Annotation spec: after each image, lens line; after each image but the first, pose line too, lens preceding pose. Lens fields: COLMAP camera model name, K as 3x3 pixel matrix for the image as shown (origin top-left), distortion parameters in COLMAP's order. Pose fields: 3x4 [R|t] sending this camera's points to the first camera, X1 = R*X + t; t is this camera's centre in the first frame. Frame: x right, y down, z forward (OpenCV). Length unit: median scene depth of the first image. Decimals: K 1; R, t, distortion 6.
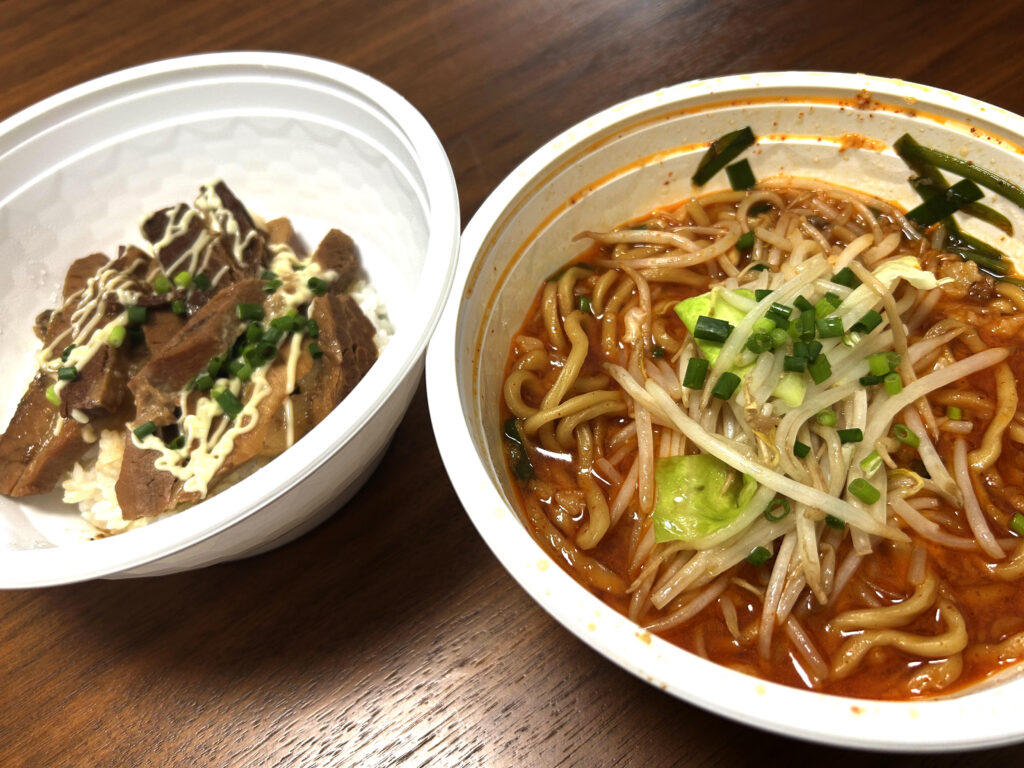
lens RADIAL K [[802.6, 0, 512.0], [0, 802.6, 384.0], [0, 0, 1]] dist [-0.005534, -0.004668]
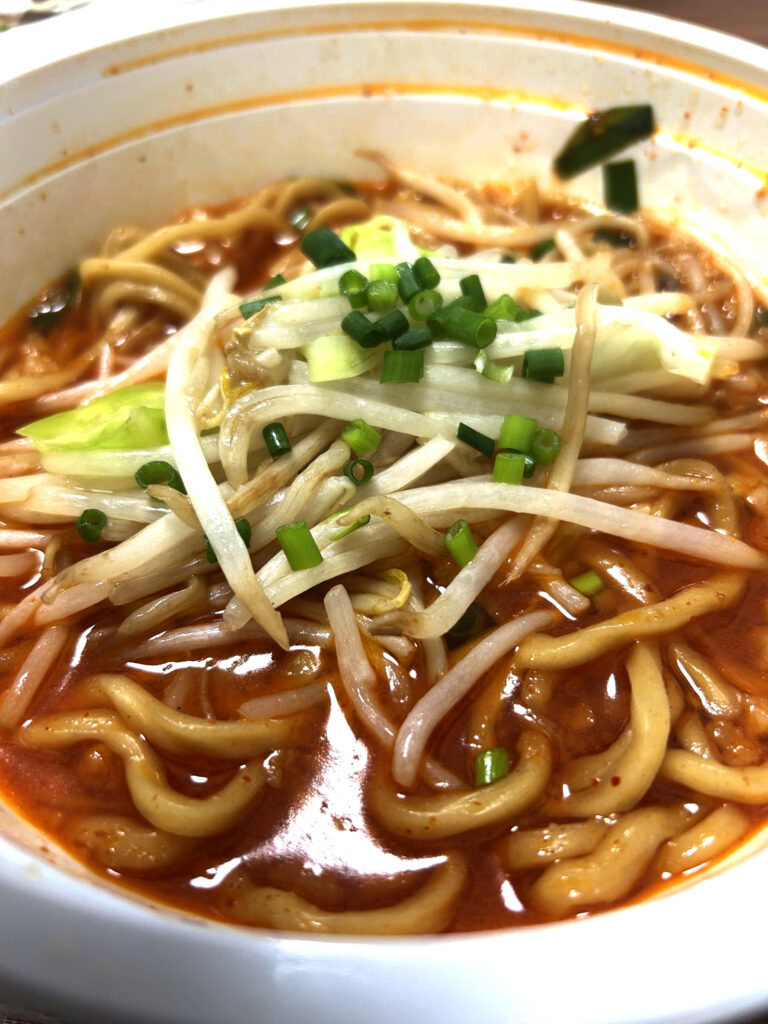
lens RADIAL K [[820.1, 0, 384.0], [0, 820.1, 512.0], [0, 0, 1]] dist [-0.017926, -0.005615]
pose [[0.780063, 0.538876, -0.317983, 0.595526], [-0.555143, 0.830505, 0.045577, 0.048712], [0.288647, 0.140973, 0.947000, 0.416475]]
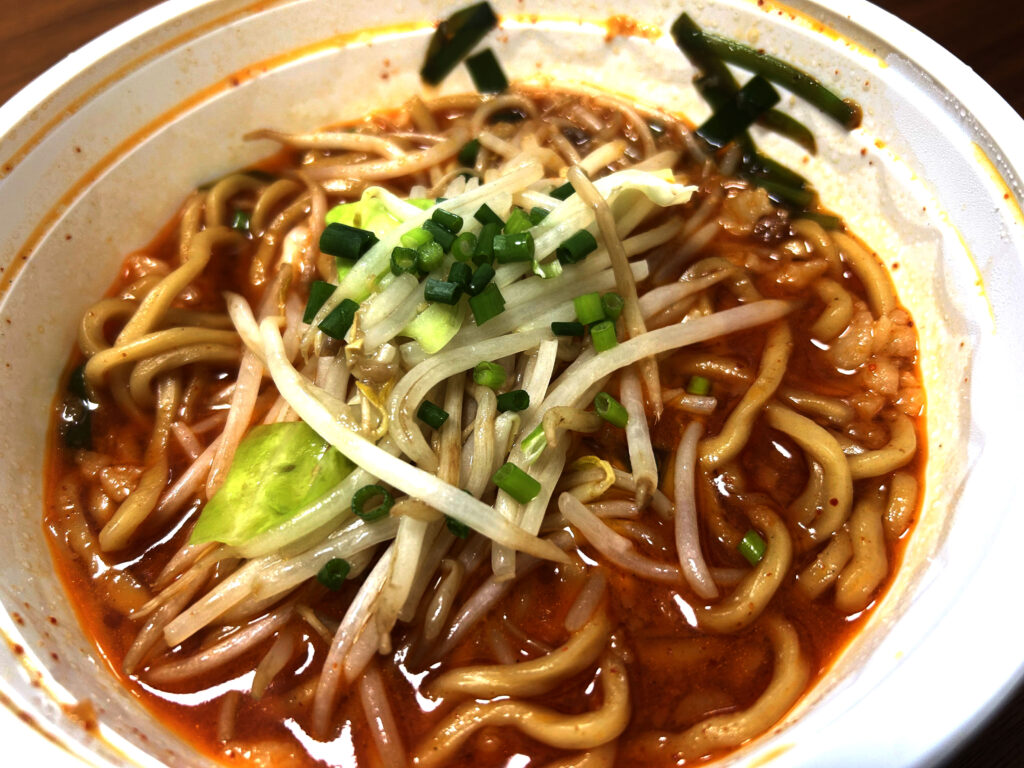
lens RADIAL K [[834.2, 0, 509.2], [0, 834.2, 375.8], [0, 0, 1]] dist [-0.002689, -0.003170]
pose [[0.998289, 0.057375, 0.011246, 0.380125], [-0.056747, 0.997141, -0.049892, 0.072668], [-0.014076, 0.049168, 0.998691, 0.283982]]
